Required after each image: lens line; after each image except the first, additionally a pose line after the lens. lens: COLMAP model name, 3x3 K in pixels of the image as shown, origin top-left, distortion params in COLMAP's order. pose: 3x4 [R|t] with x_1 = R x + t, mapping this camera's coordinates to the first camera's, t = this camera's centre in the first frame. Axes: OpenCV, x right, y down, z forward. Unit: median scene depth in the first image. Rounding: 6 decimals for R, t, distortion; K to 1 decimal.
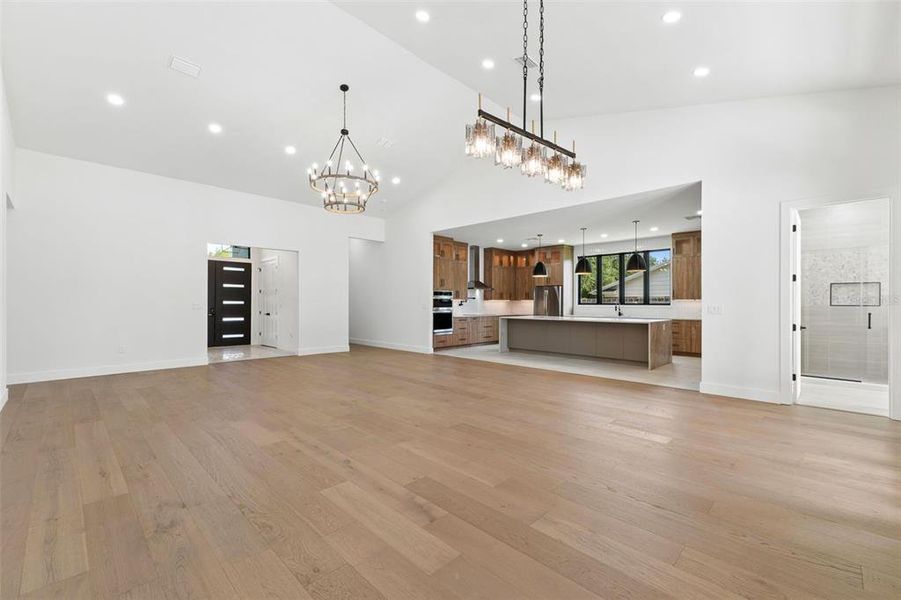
lens RADIAL K [[387.3, 0, 454.4], [0, 387.3, 299.8], [0, 0, 1]] dist [-0.009022, 0.000165]
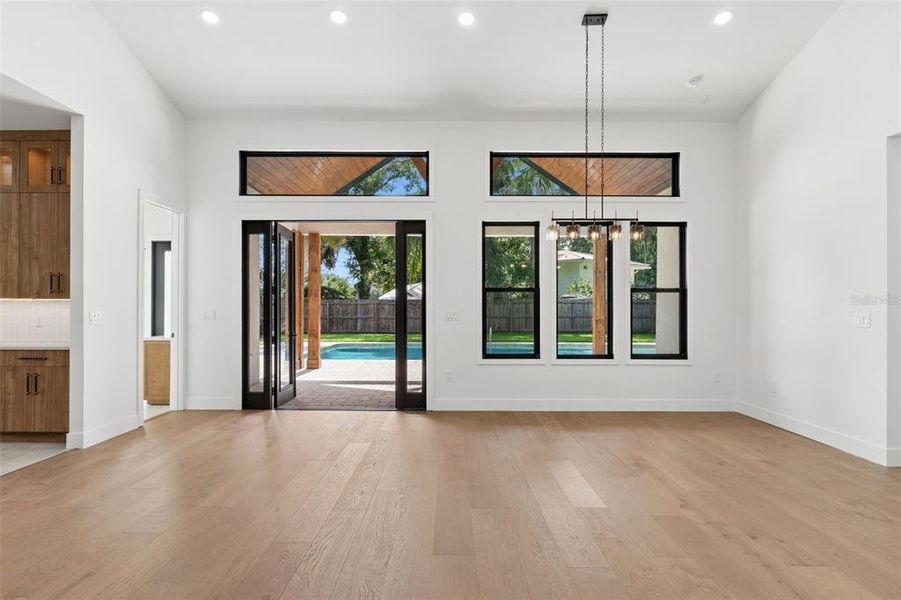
lens RADIAL K [[530.7, 0, 449.9], [0, 530.7, 305.2], [0, 0, 1]] dist [0.001655, 0.002872]
pose [[-0.696536, -0.003587, 0.717513, -0.296531], [-0.012930, 0.999888, -0.007553, 0.002205], [-0.717405, -0.014538, -0.696504, 0.861295]]
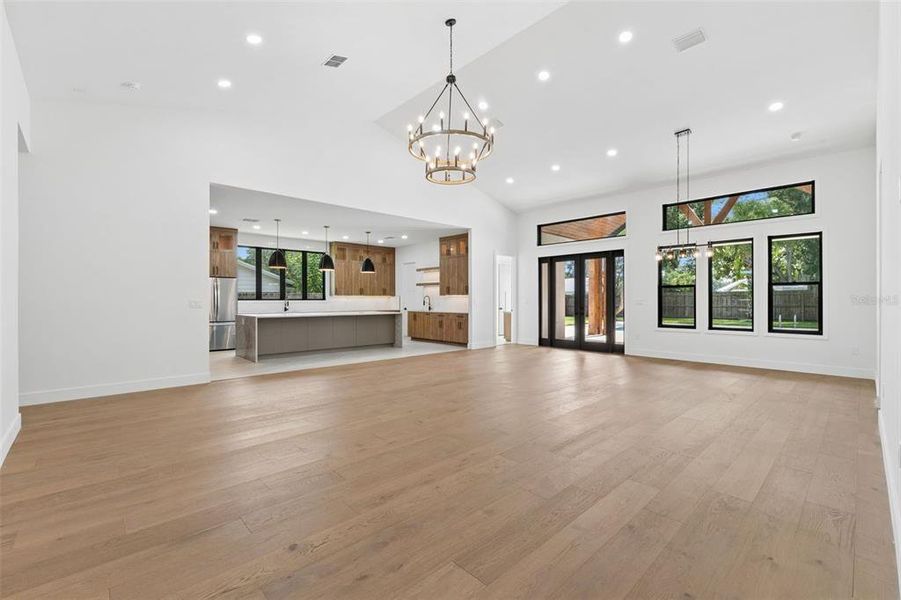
lens RADIAL K [[387.3, 0, 451.9], [0, 387.3, 299.6], [0, 0, 1]] dist [-0.009022, 0.000165]
pose [[0.042808, -0.006021, 0.999065, -0.818276], [-0.007865, 0.999949, 0.006363, 0.002608], [-0.999052, -0.008130, 0.042758, 0.742473]]
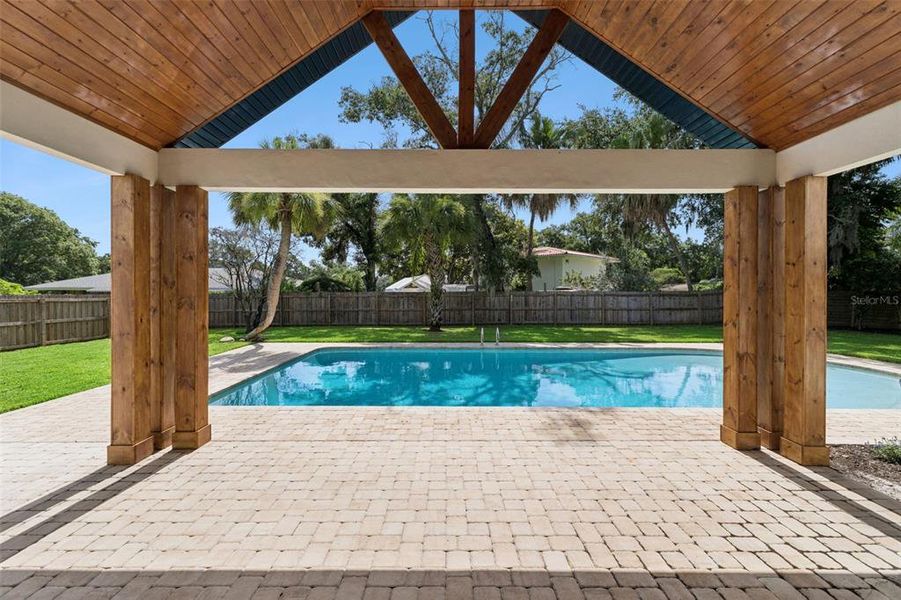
lens RADIAL K [[387.3, 0, 448.4], [0, 387.3, 291.8], [0, 0, 1]] dist [-0.009022, 0.000165]
pose [[-0.695410, -0.005455, 0.718592, 0.395786], [-0.011201, 0.999932, -0.003249, -0.057216], [-0.718526, -0.010308, -0.695424, 0.200891]]
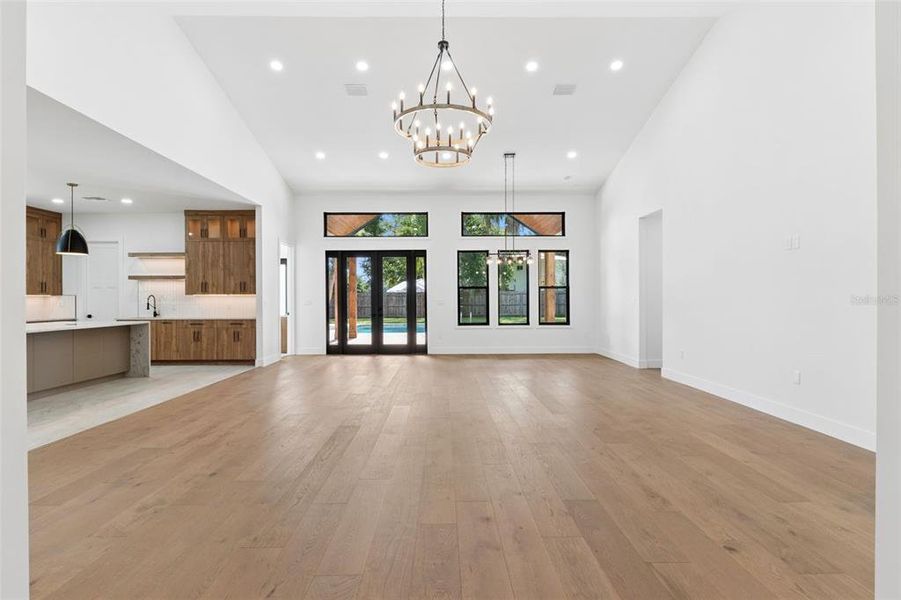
lens RADIAL K [[449.0, 0, 446.9], [0, 449.0, 302.7], [0, 0, 1]] dist [-0.003015, -0.000545]
pose [[-0.701776, -0.008463, 0.712347, -0.650217], [-0.006182, 0.999964, 0.005790, 0.006200], [-0.712371, -0.000341, -0.701803, 1.189059]]
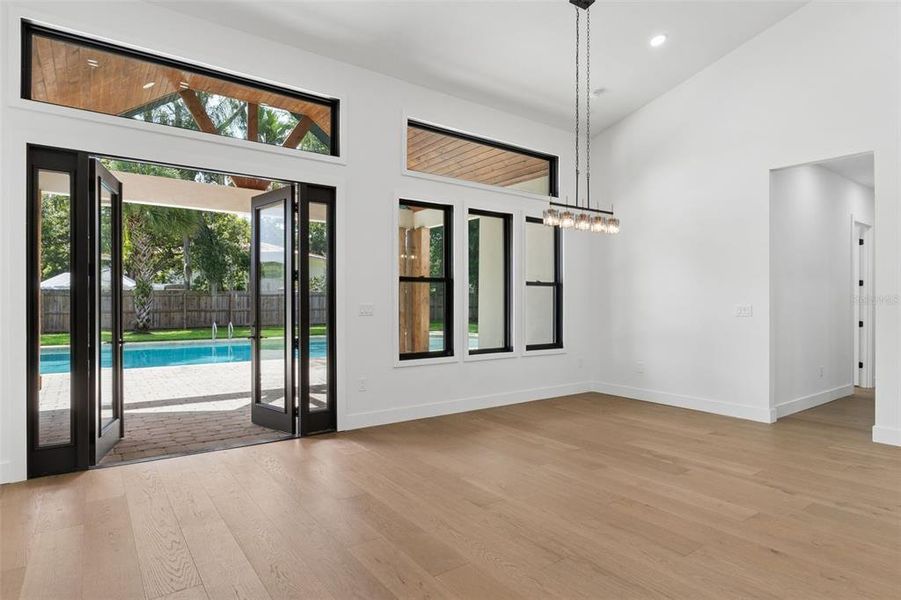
lens RADIAL K [[496.2, 0, 449.9], [0, 496.2, 303.2], [0, 0, 1]] dist [-0.005516, 0.001492]
pose [[-0.984980, -0.010169, 0.172368, 0.108908], [-0.011347, 0.999918, -0.005853, 0.006672], [-0.172295, -0.007721, -0.985015, 0.883343]]
